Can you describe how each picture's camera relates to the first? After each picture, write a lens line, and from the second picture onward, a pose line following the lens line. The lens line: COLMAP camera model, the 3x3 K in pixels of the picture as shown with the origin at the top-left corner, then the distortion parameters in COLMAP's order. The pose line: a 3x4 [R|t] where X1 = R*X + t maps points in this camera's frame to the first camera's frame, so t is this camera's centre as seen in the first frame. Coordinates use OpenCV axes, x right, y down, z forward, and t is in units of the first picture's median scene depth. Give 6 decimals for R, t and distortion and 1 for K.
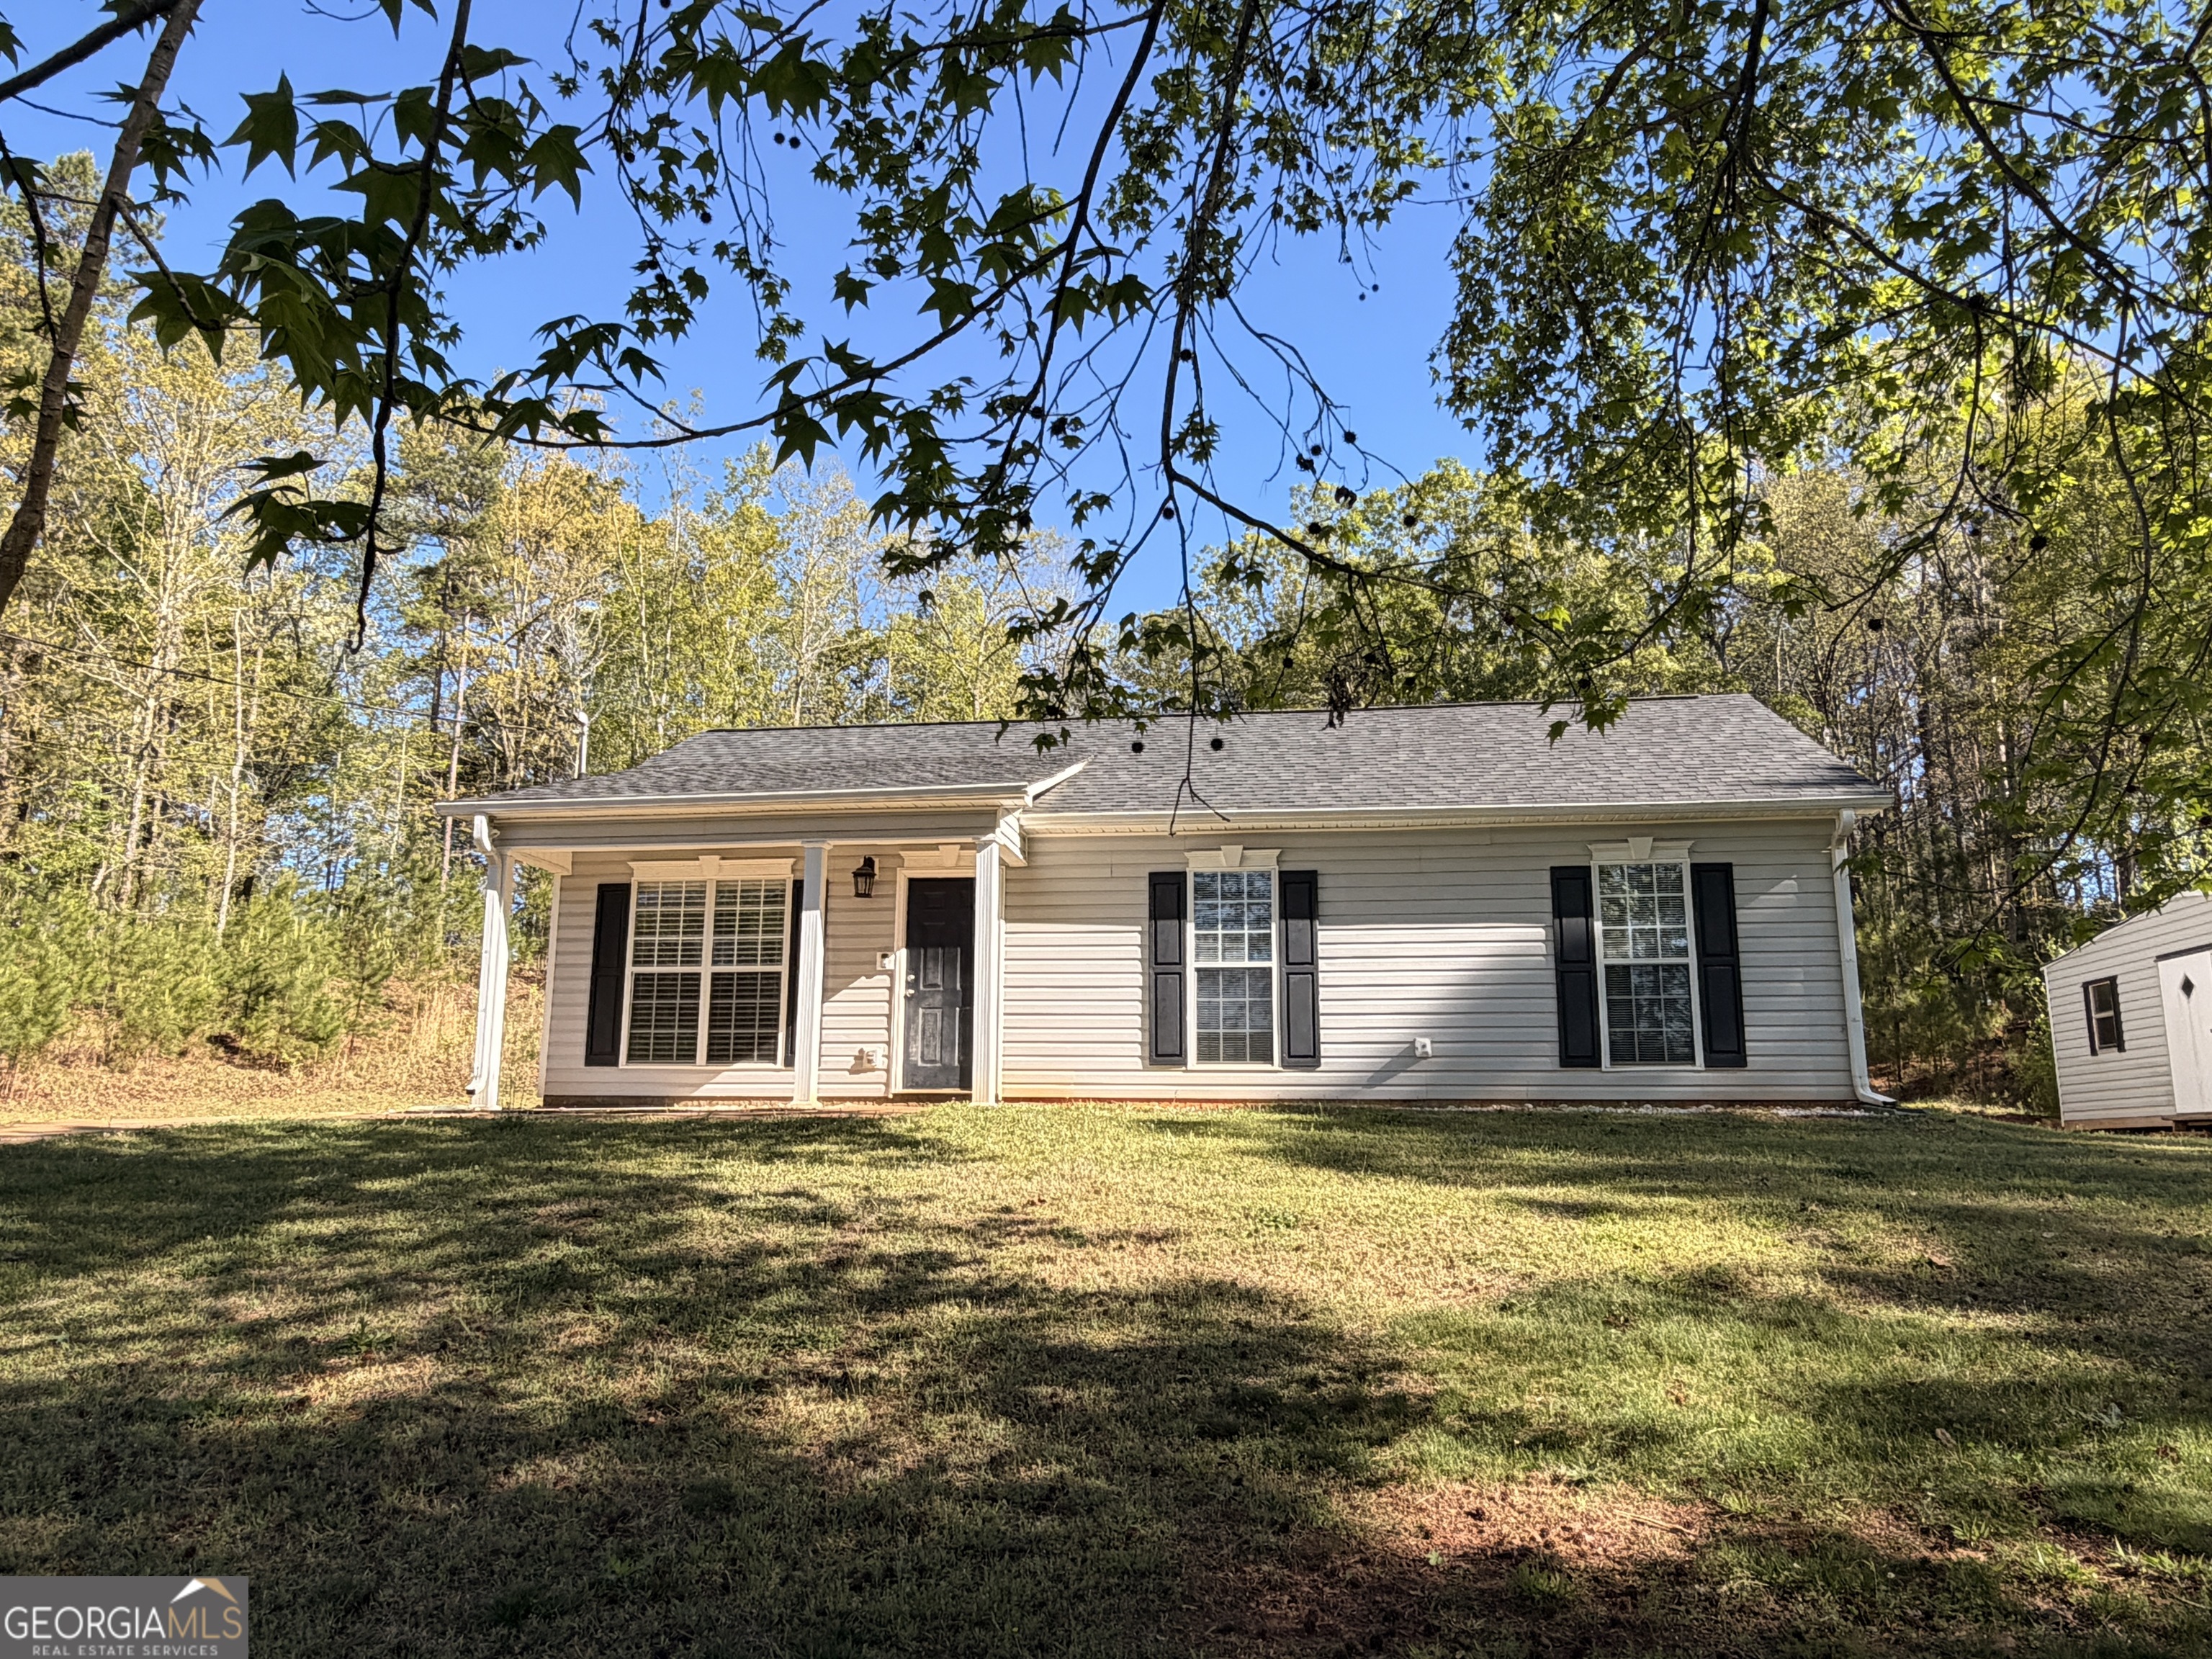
lens RADIAL K [[1563.5, 0, 1104.9], [0, 1563.5, 837.1], [0, 0, 1]] dist [0.007653, 0.009040]
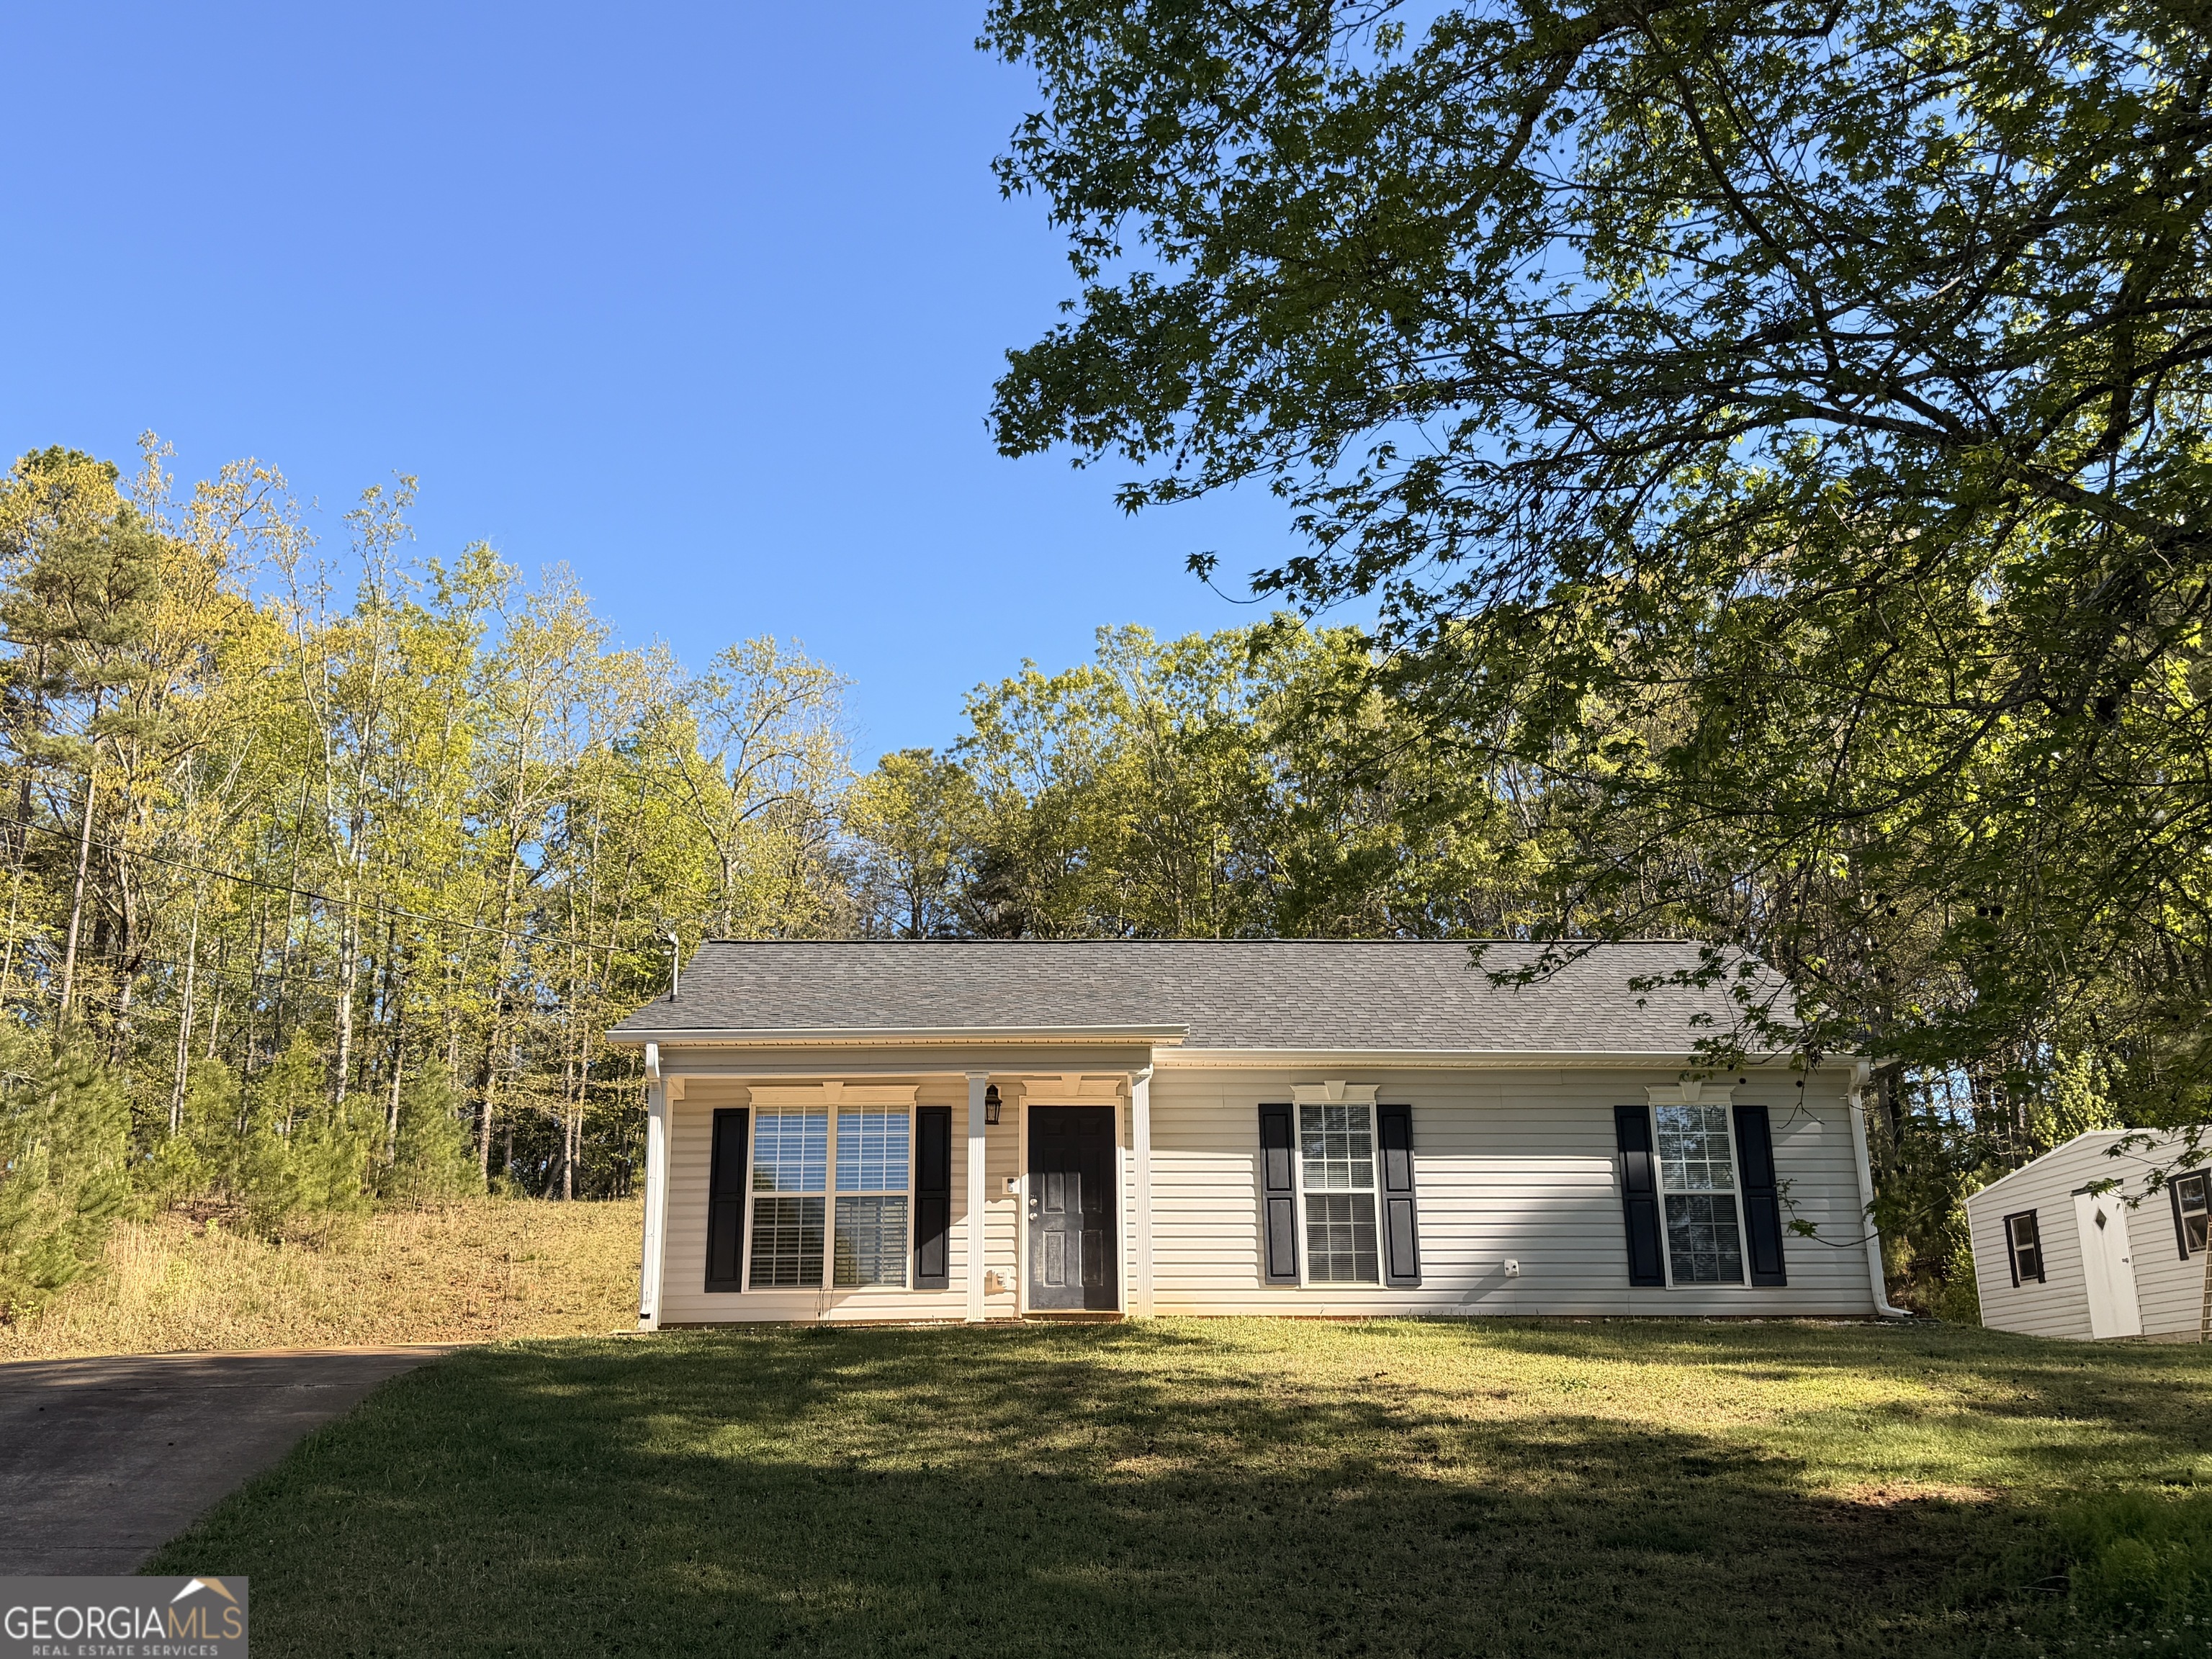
lens RADIAL K [[2113.7, 0, 1105.3], [0, 2113.7, 824.3], [0, 0, 1]] dist [0.097171, 0.000000]
pose [[0.977663, 0.038976, 0.206533, -0.394107], [-0.020468, 0.995640, -0.091003, -0.035384], [-0.209180, 0.084743, 0.974198, -0.434859]]
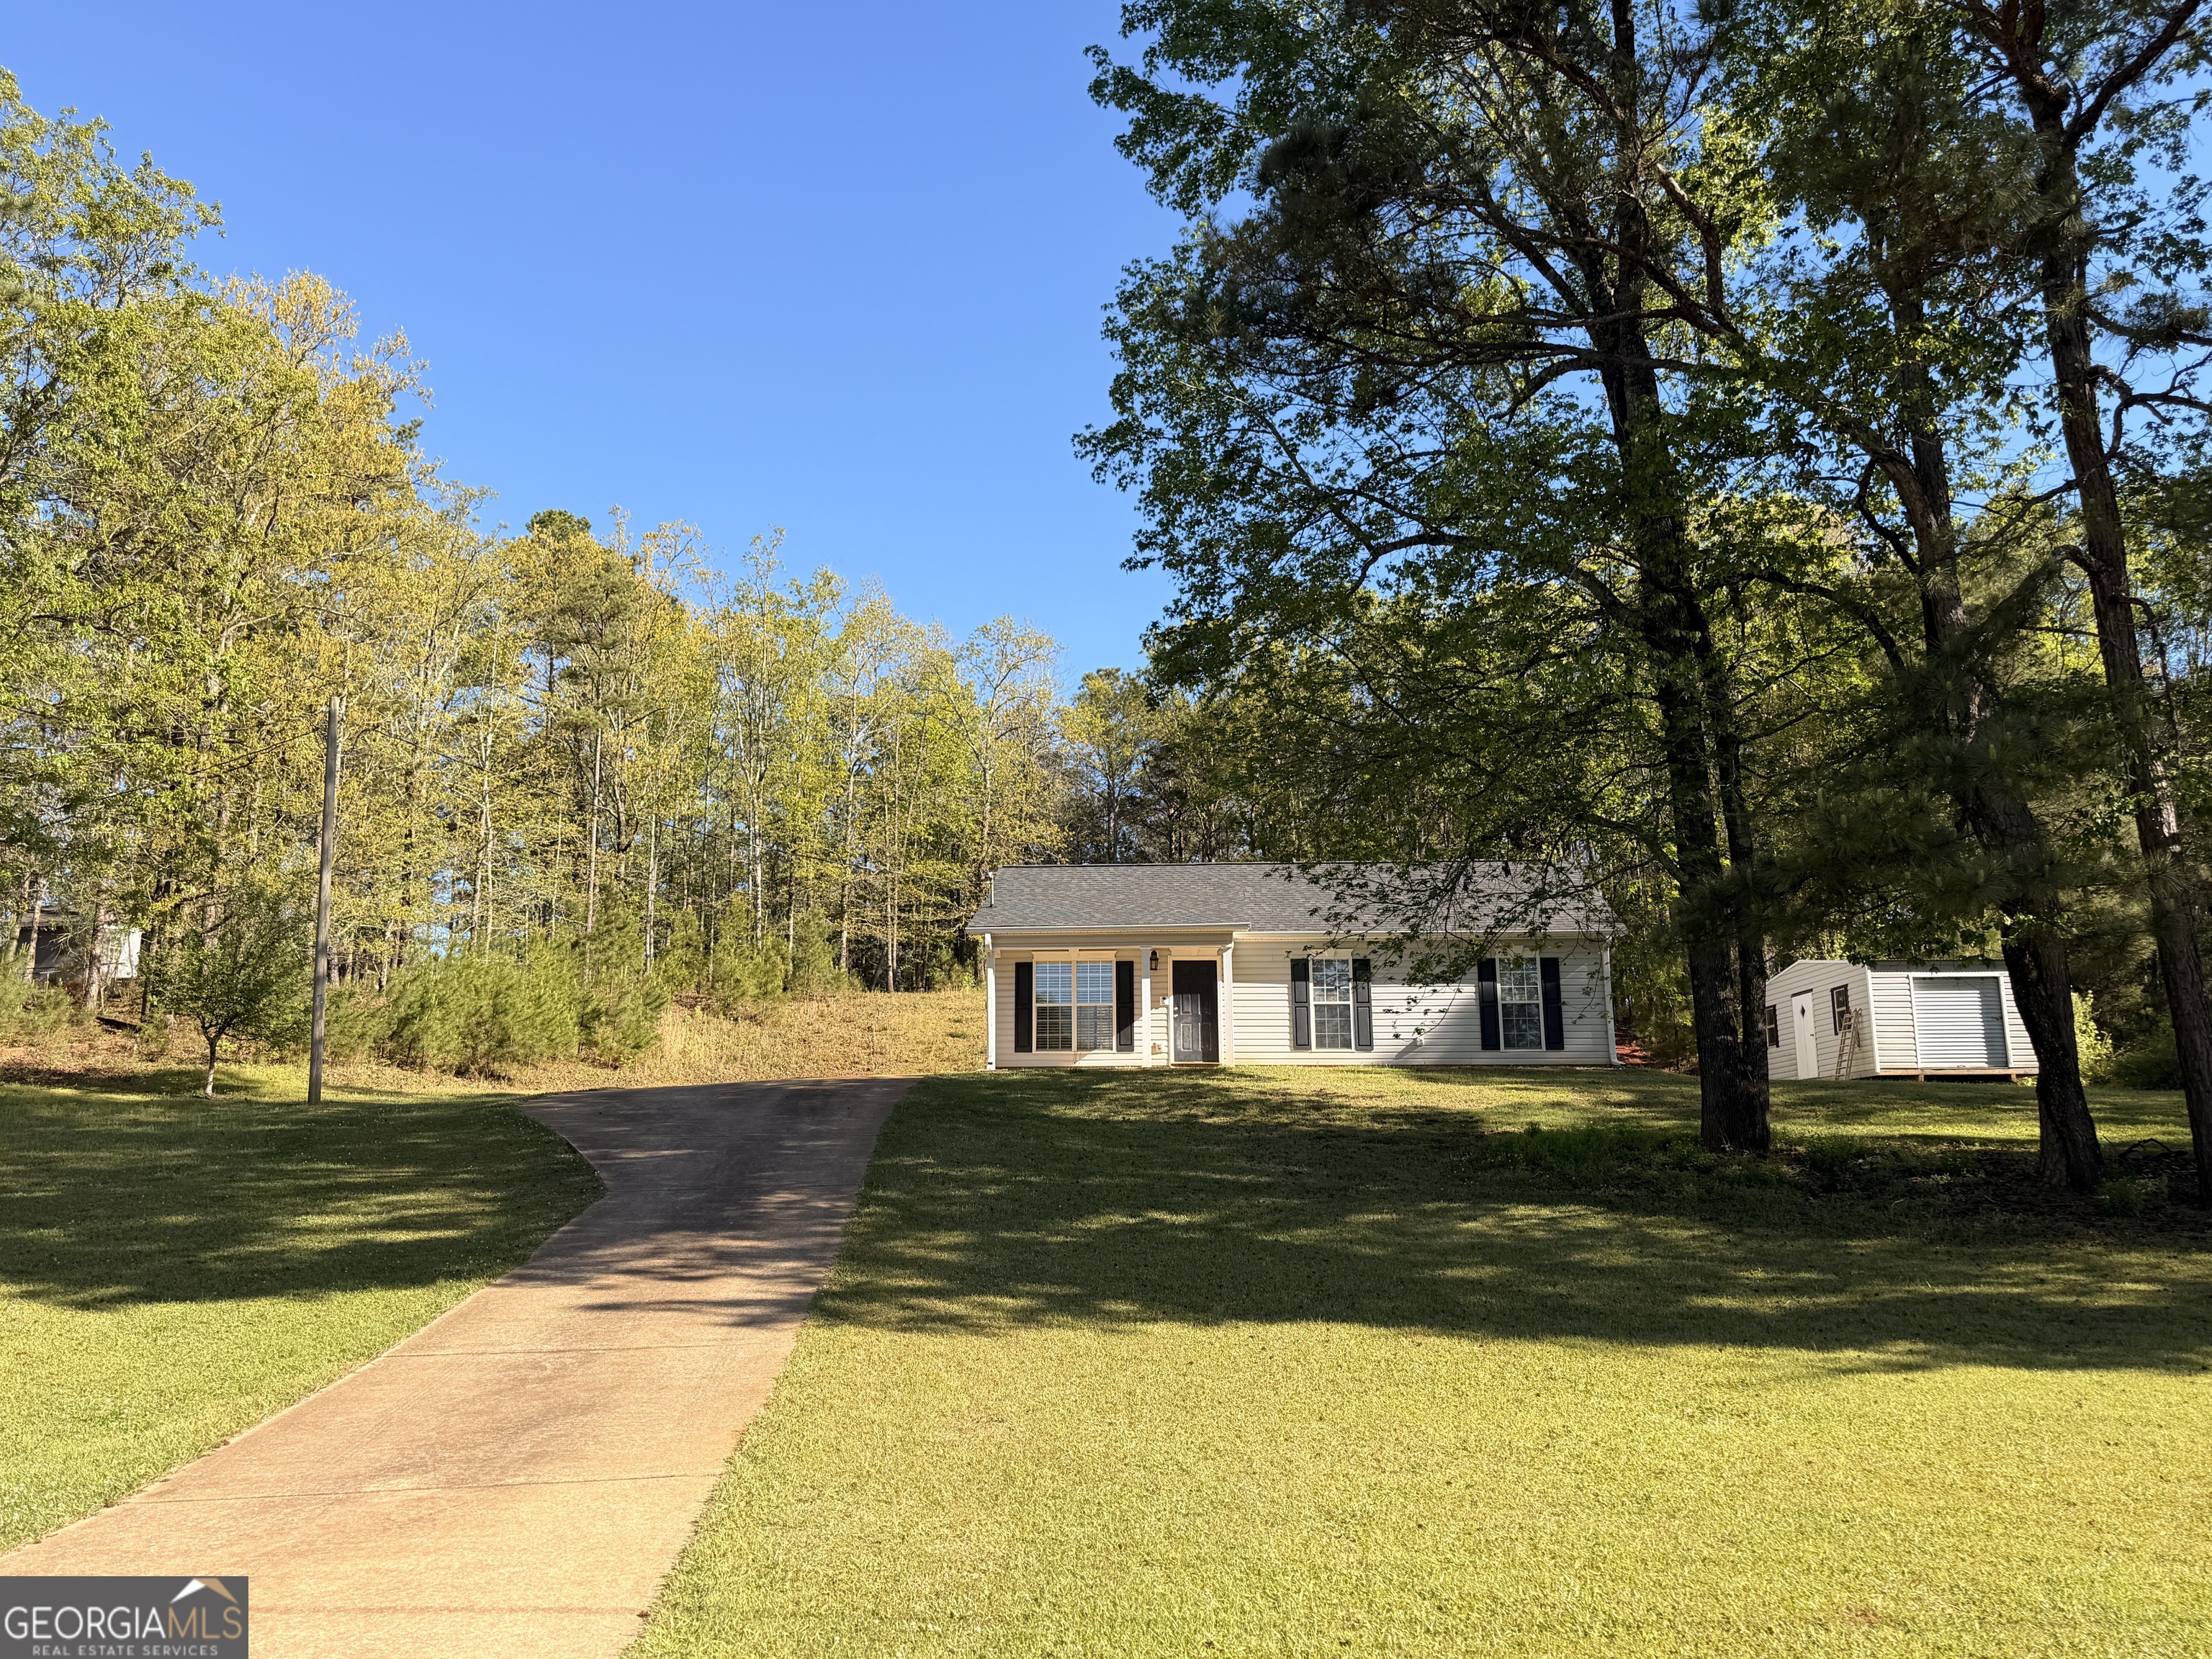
lens RADIAL K [[1840.7, 0, 1101.1], [0, 1840.7, 827.3], [0, 0, 1]] dist [0.148131, 0.004214]
pose [[0.993194, 0.006821, 0.116271, -0.527750], [-0.007734, 0.999943, 0.007405, -0.174846], [-0.116214, -0.008254, 0.993190, -1.475839]]
